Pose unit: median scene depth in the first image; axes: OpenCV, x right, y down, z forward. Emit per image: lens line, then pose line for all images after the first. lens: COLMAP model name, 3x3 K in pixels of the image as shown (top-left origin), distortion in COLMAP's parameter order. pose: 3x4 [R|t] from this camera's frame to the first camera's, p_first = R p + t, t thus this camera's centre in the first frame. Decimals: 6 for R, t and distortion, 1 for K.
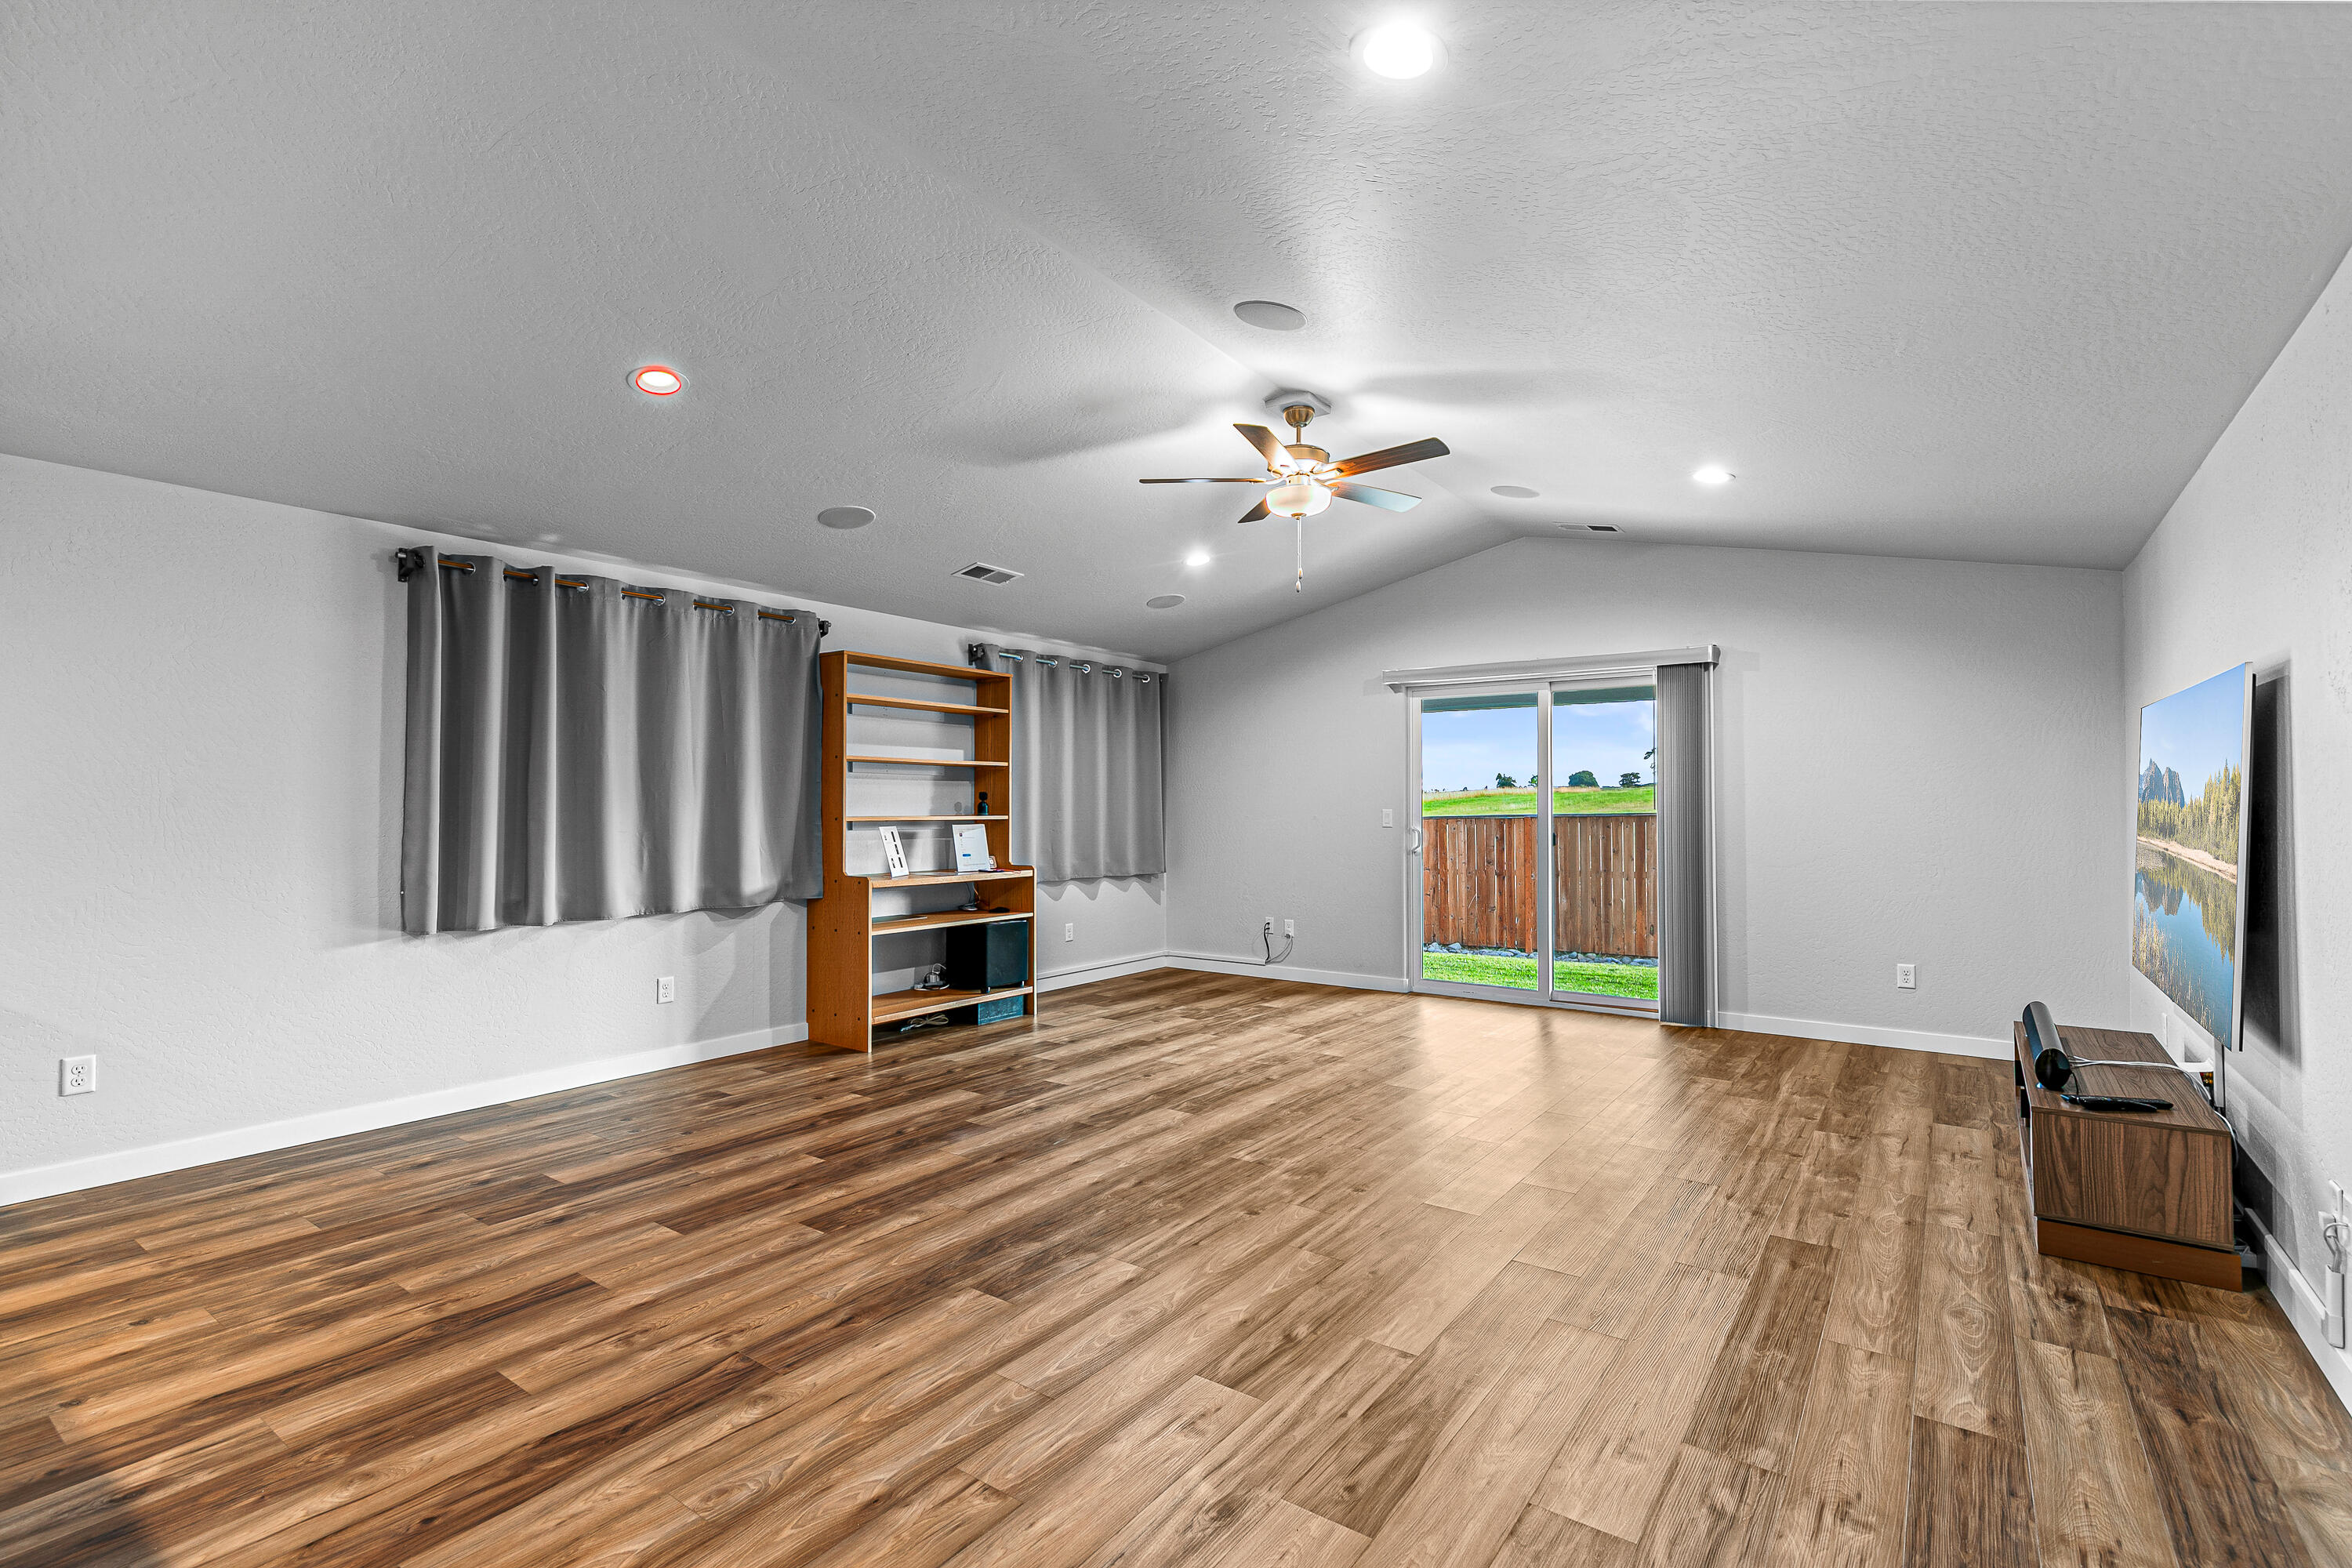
lens RADIAL K [[1064.9, 0, 1184.5], [0, 1064.9, 784.8], [0, 0, 1]] dist [0.010291, -0.000968]
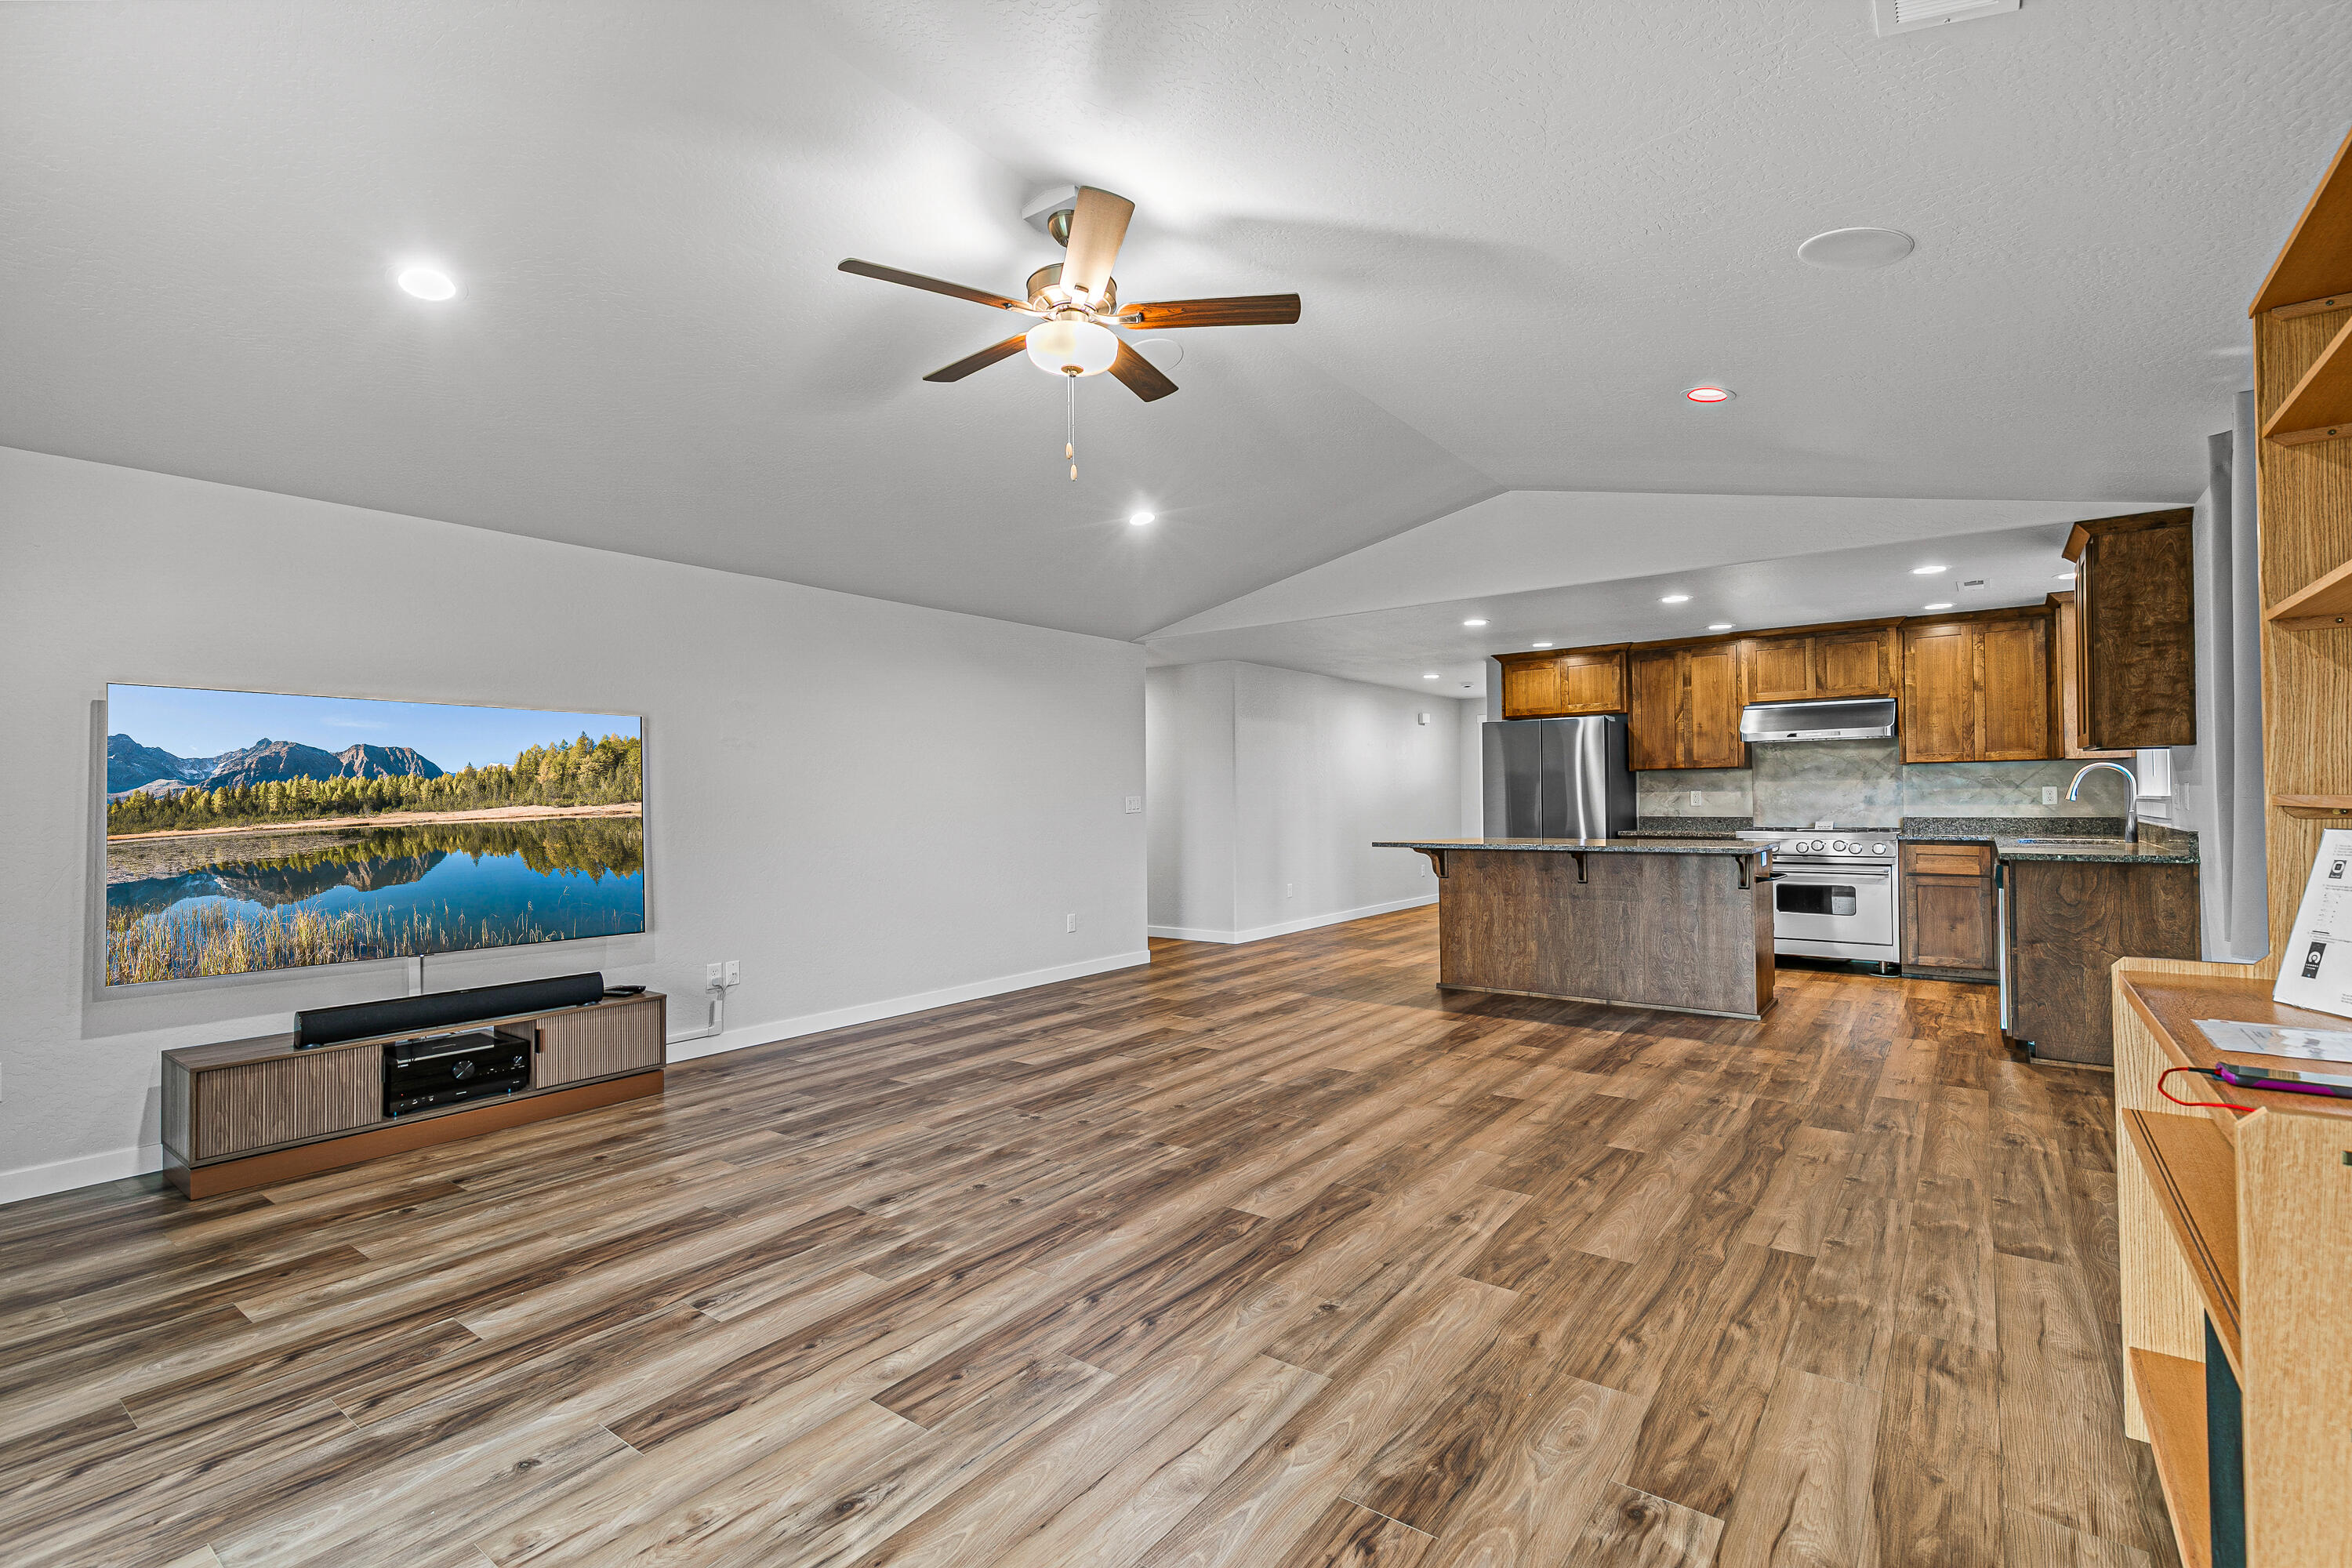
lens RADIAL K [[1064.9, 0, 1184.5], [0, 1064.9, 784.8], [0, 0, 1]] dist [0.010291, -0.000968]
pose [[-0.999815, 0.011320, 0.015525, 0.031103], [0.010791, 0.999371, -0.033782, 0.053830], [-0.015898, -0.033609, -0.999309, 2.086436]]
